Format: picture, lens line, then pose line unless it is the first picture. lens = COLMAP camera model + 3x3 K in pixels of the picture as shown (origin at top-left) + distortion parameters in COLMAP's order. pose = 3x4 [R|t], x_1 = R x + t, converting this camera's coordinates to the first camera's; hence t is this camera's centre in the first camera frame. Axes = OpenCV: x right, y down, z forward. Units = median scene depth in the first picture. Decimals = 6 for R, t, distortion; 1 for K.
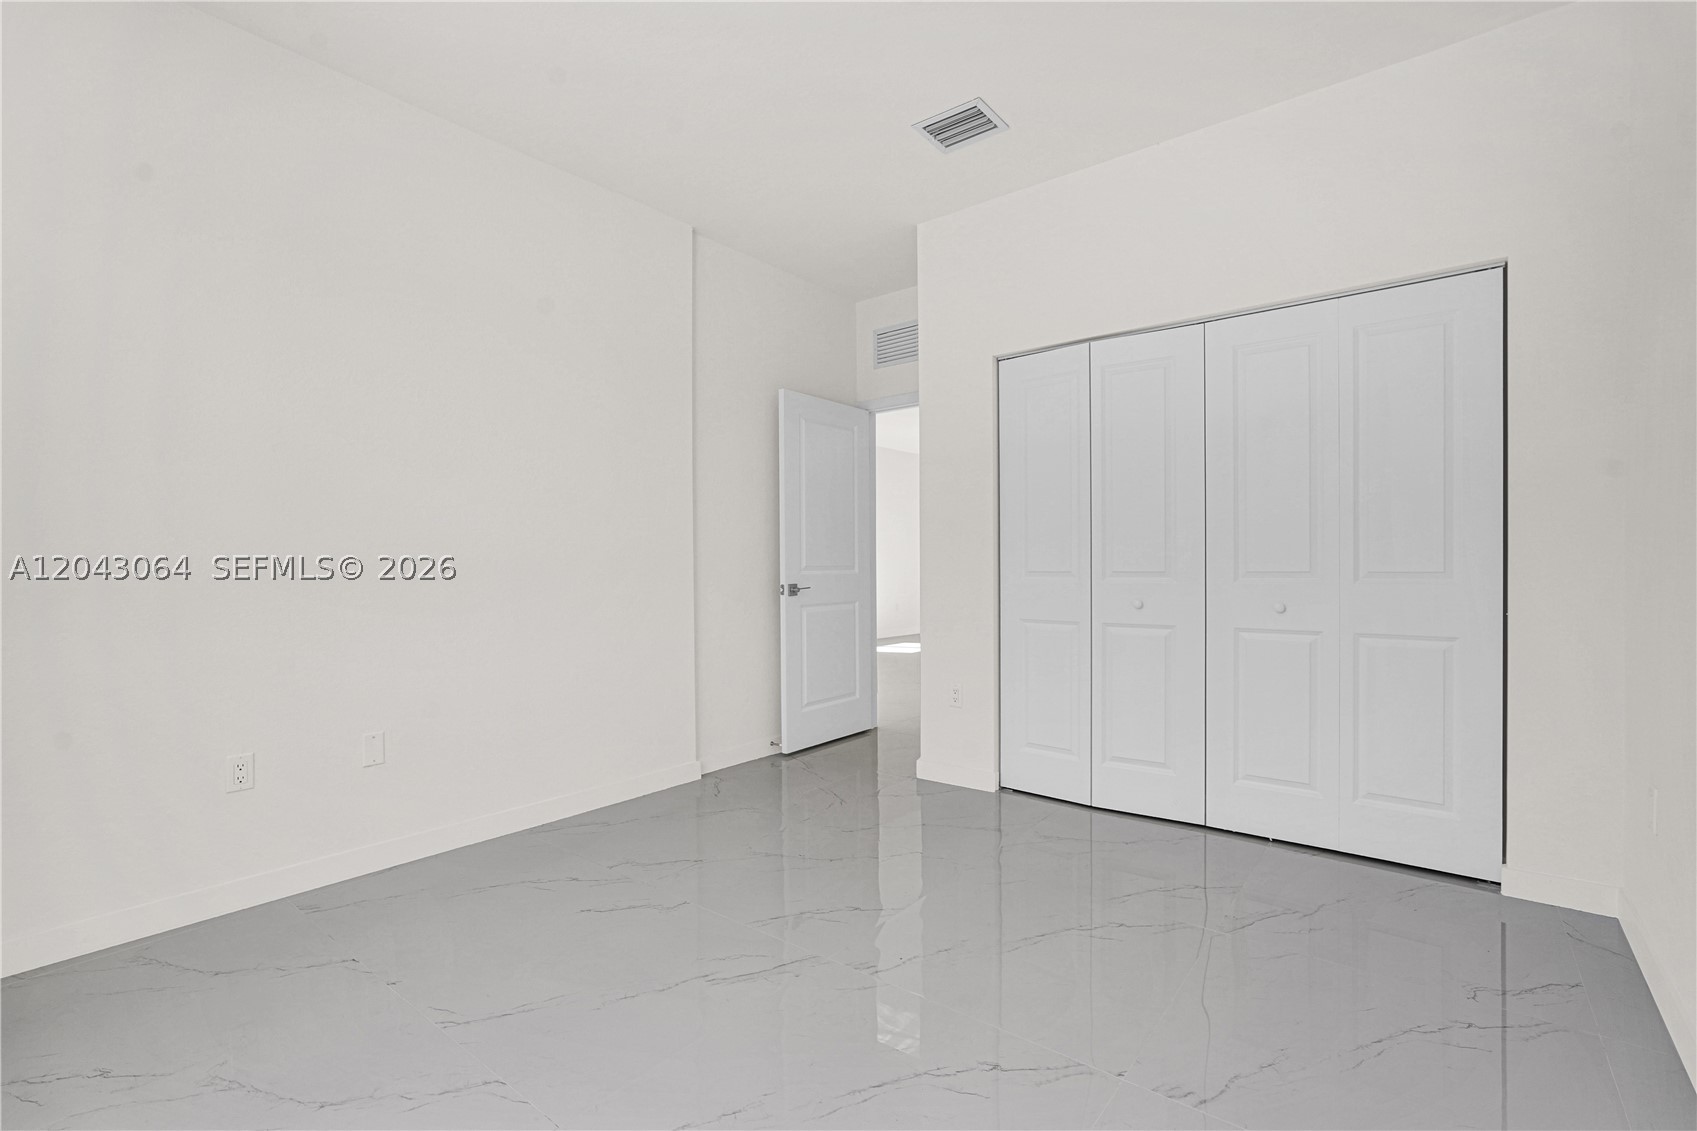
lens RADIAL K [[765.9, 0, 847.8], [0, 765.9, 566.4], [0, 0, 1]] dist [-0.010775, 0.007390]
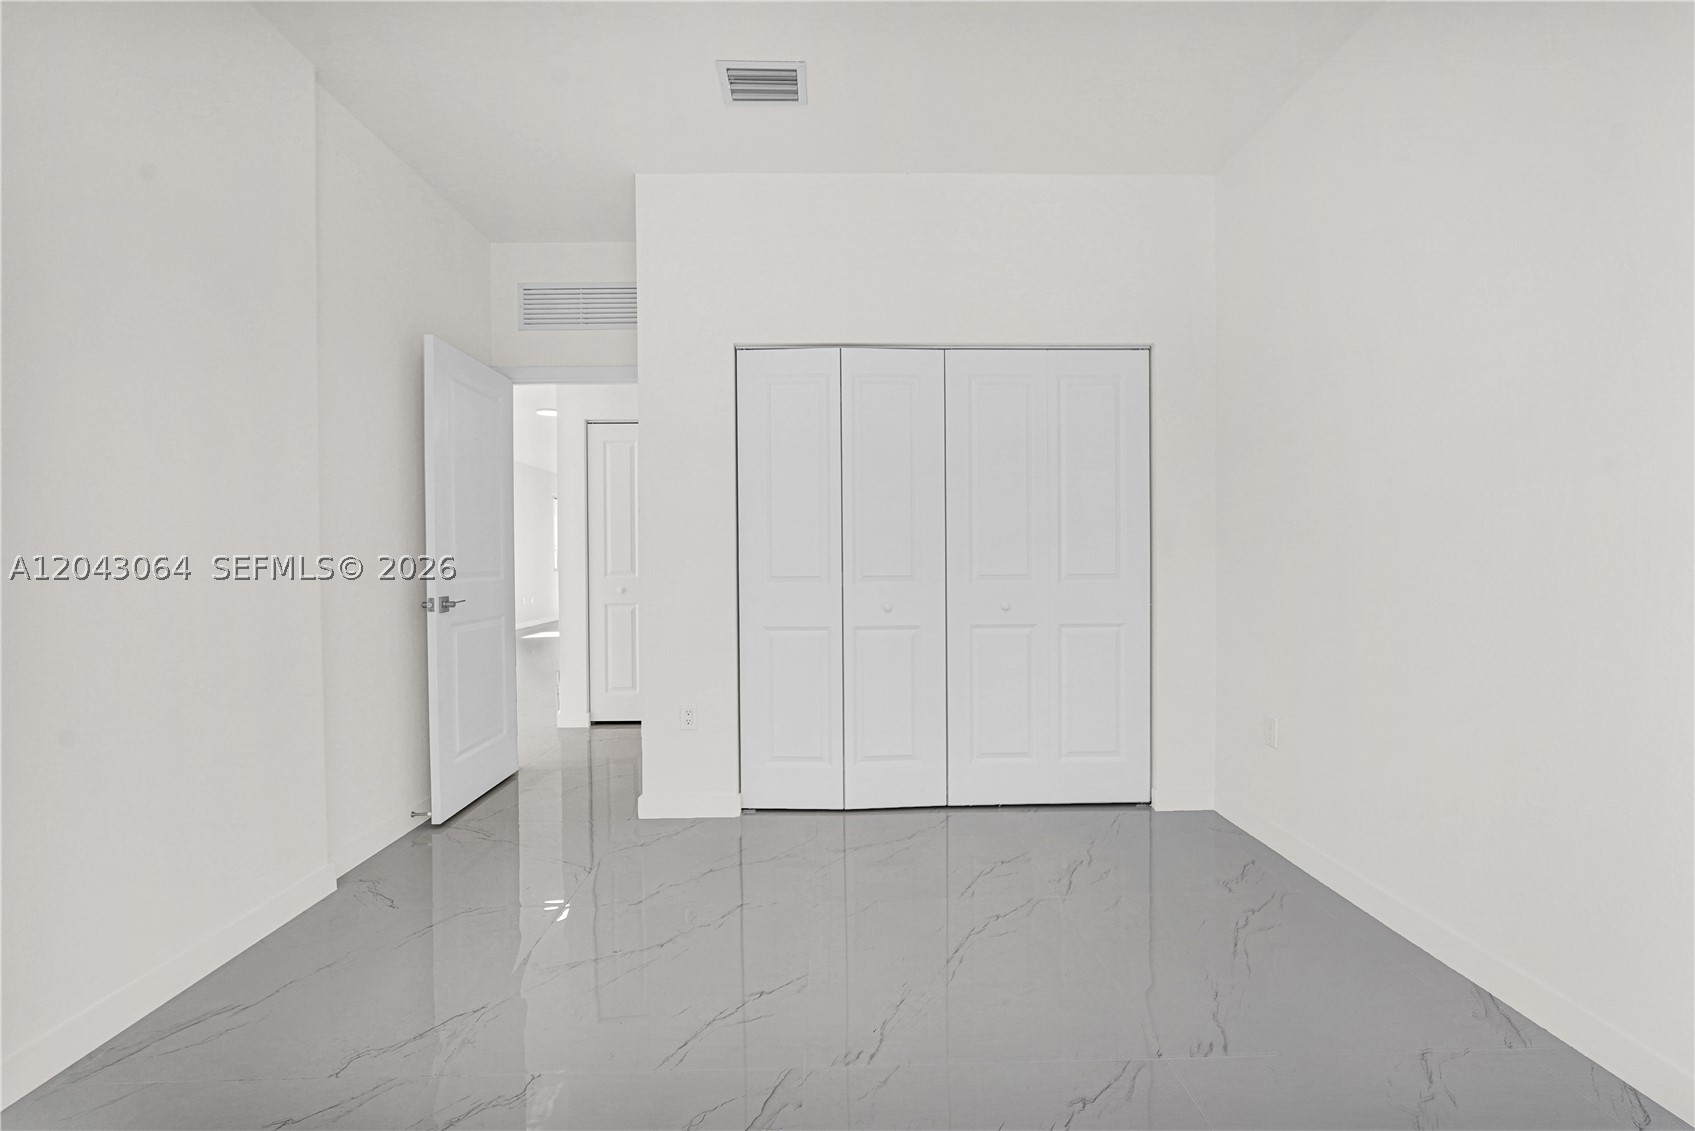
lens RADIAL K [[765.0, 0, 849.4], [0, 765.0, 566.7], [0, 0, 1]] dist [-0.010775, 0.007390]
pose [[0.766484, -0.000702, 0.642263, -0.314366], [0.003869, 0.999986, -0.003525, -0.001916], [-0.642251, 0.005187, 0.766477, 0.219394]]
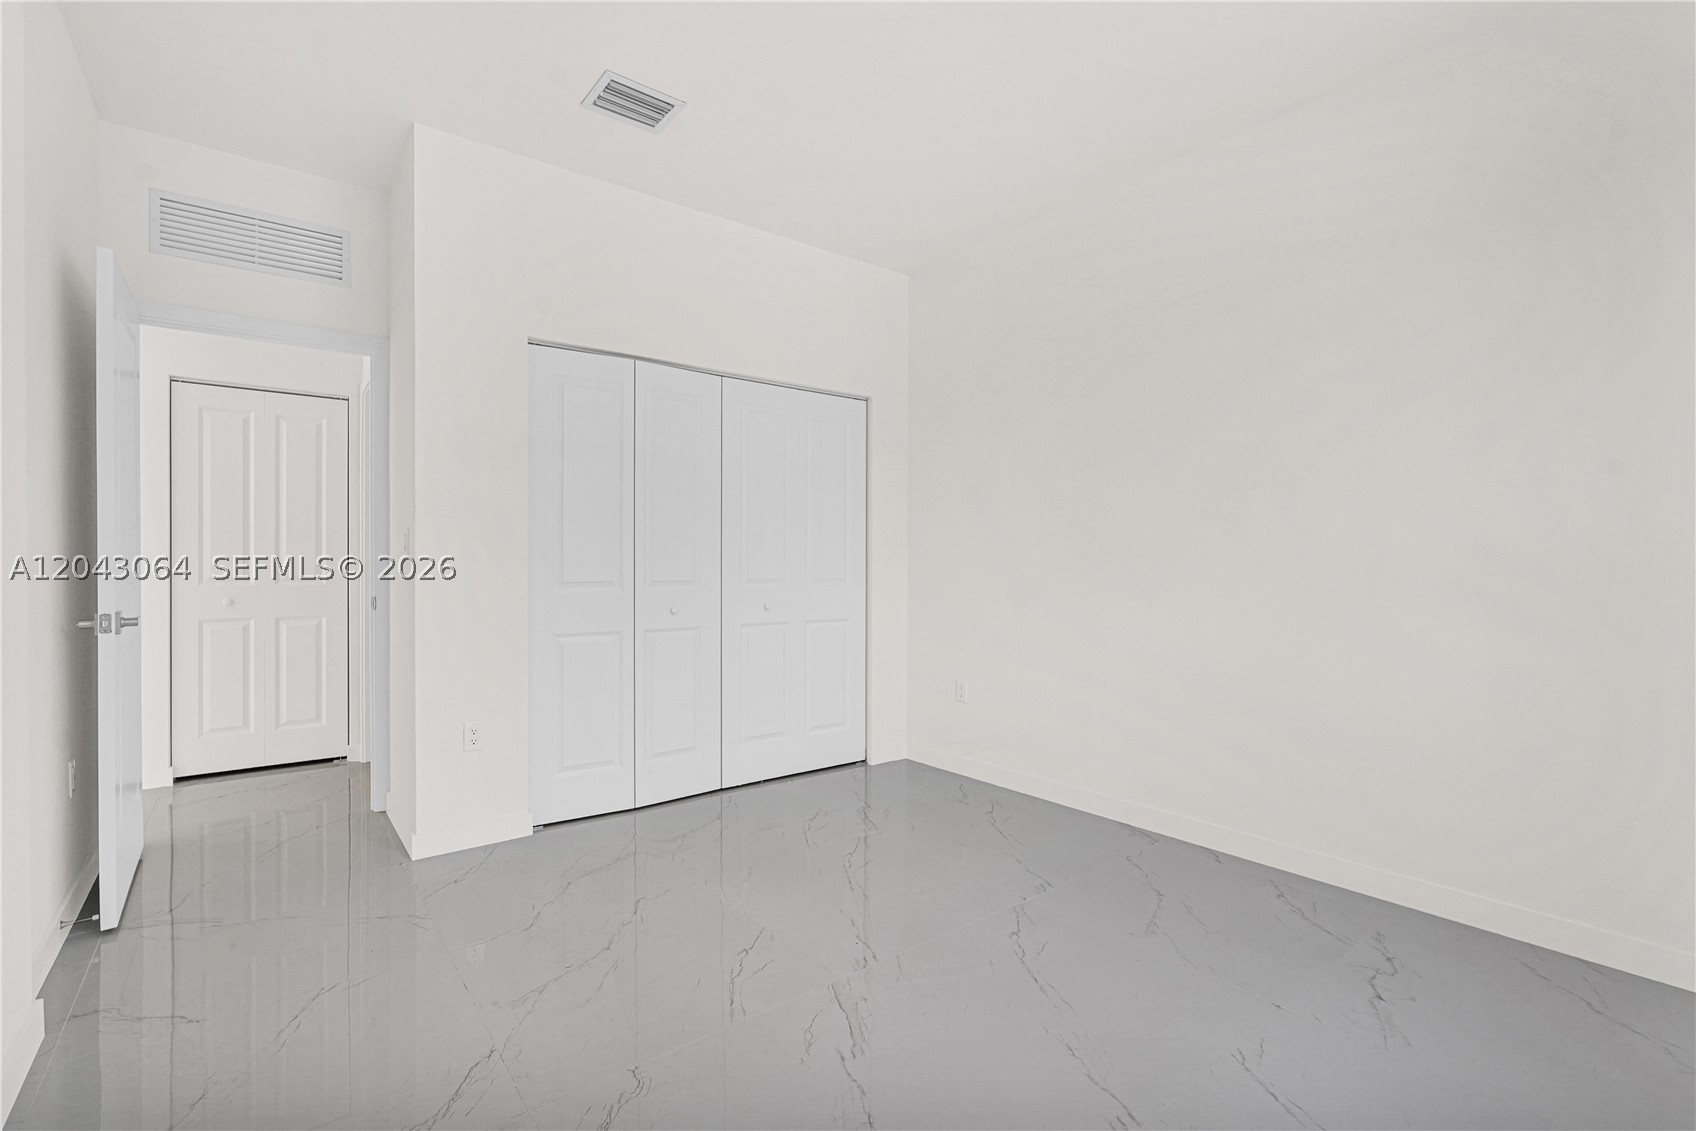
lens RADIAL K [[765.5, 0, 845.8], [0, 765.5, 566.7], [0, 0, 1]] dist [-0.010775, 0.007390]
pose [[0.228740, 0.008771, 0.973448, -0.610505], [0.003853, 0.999943, -0.009916, -0.001194], [-0.973480, 0.006019, 0.228693, 0.474674]]
